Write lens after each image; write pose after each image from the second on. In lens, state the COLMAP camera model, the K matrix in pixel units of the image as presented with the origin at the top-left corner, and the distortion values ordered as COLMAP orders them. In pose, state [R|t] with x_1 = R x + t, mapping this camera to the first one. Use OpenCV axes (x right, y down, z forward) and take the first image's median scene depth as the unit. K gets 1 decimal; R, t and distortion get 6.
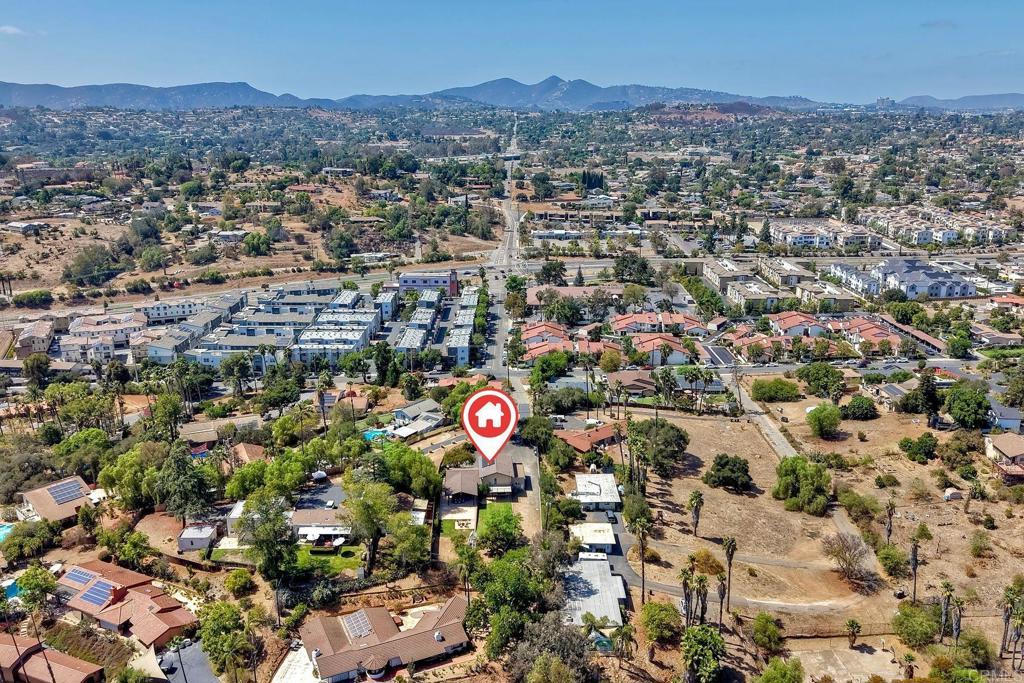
lens RADIAL K [[806.6, 0, 522.0], [0, 806.6, 342.9], [0, 0, 1]] dist [0.058952, -0.090502]
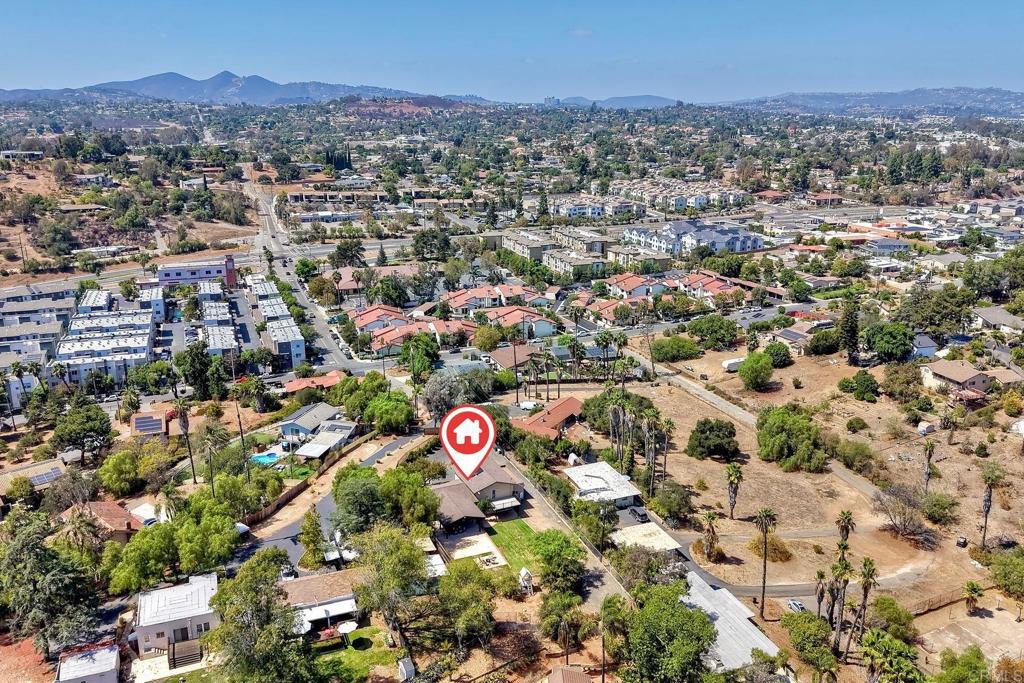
lens RADIAL K [[806.6, 0, 518.6], [0, 806.6, 322.7], [0, 0, 1]] dist [0.058952, -0.090502]
pose [[0.931095, -0.092296, 0.352907, -0.143482], [0.100132, 0.994966, -0.003972, 0.012018], [-0.350764, 0.039036, 0.935650, 0.166045]]
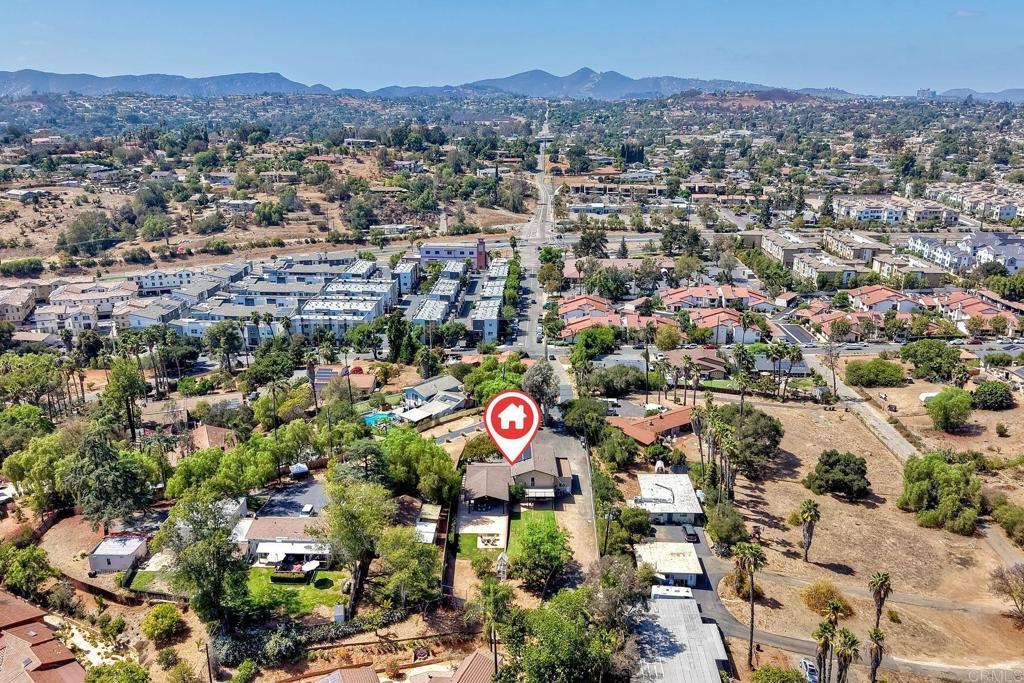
lens RADIAL K [[806.6, 0, 519.6], [0, 806.6, 333.6], [0, 0, 1]] dist [0.058952, -0.090502]
pose [[0.999229, 0.011316, -0.037602, -0.010345], [-0.011439, 0.999930, -0.003045, 0.021096], [0.037564, 0.003473, 0.999288, 0.143360]]
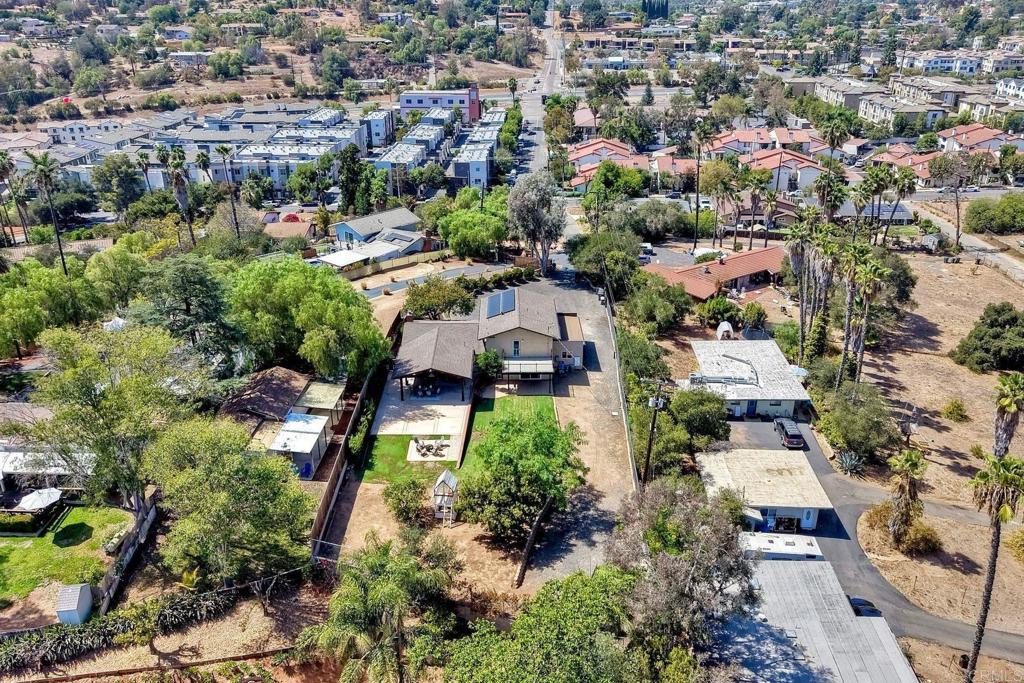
lens RADIAL K [[806.6, 0, 515.8], [0, 806.6, 349.9], [0, 0, 1]] dist [0.058952, -0.090502]
pose [[0.998429, 0.013922, -0.054275, -0.005521], [-0.006578, 0.991068, 0.133198, 0.064621], [0.055645, -0.132632, 0.989602, 0.322024]]
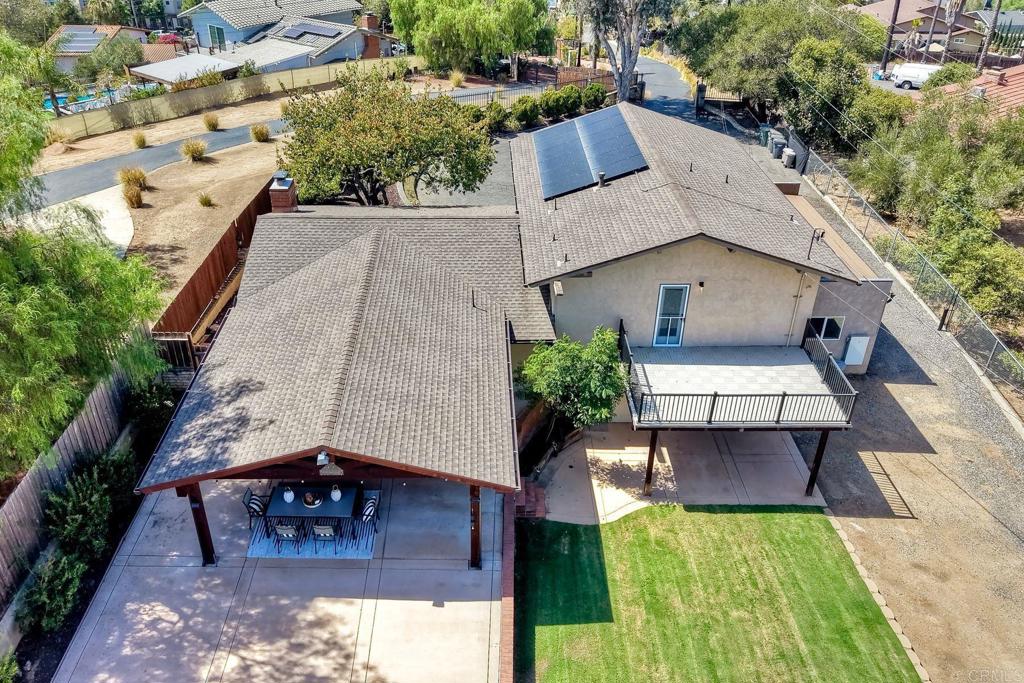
lens RADIAL K [[806.6, 0, 465.5], [0, 806.6, 343.0], [0, 0, 1]] dist [0.058952, -0.090502]
pose [[0.996723, 0.027867, -0.075939, -0.029349], [-0.007045, 0.965124, 0.261700, 0.081694], [0.080583, -0.260307, 0.962157, 0.496095]]
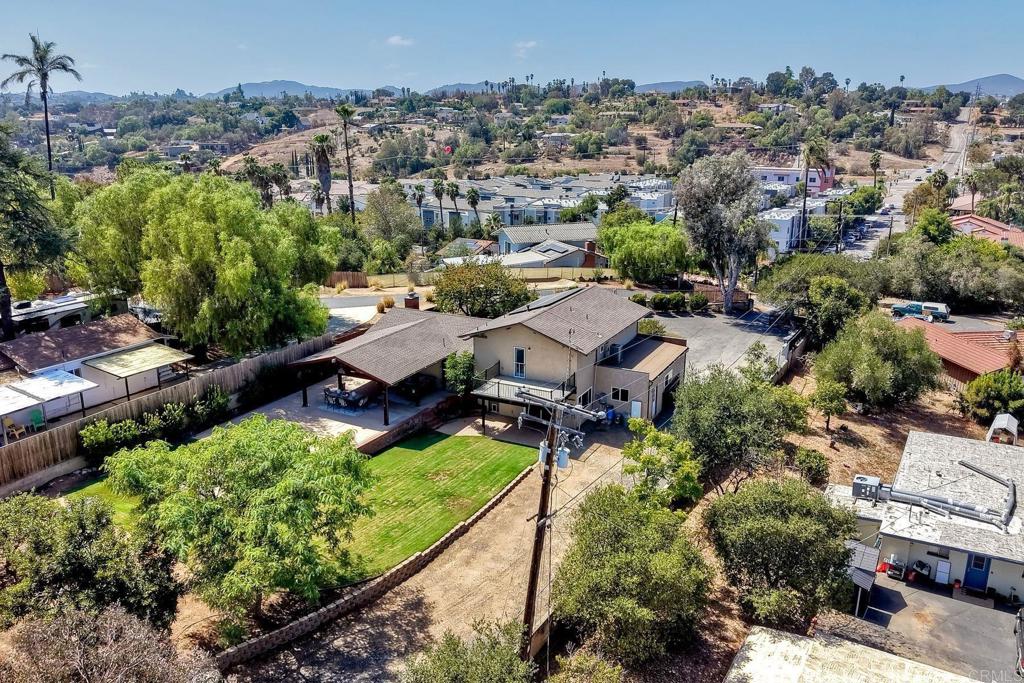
lens RADIAL K [[806.6, 0, 517.1], [0, 806.6, 349.0], [0, 0, 1]] dist [0.058952, -0.090502]
pose [[0.859844, 0.139959, -0.490999, 0.049256], [-0.141423, 0.989353, 0.034354, 0.088943], [0.490579, 0.039900, 0.870483, 0.436775]]
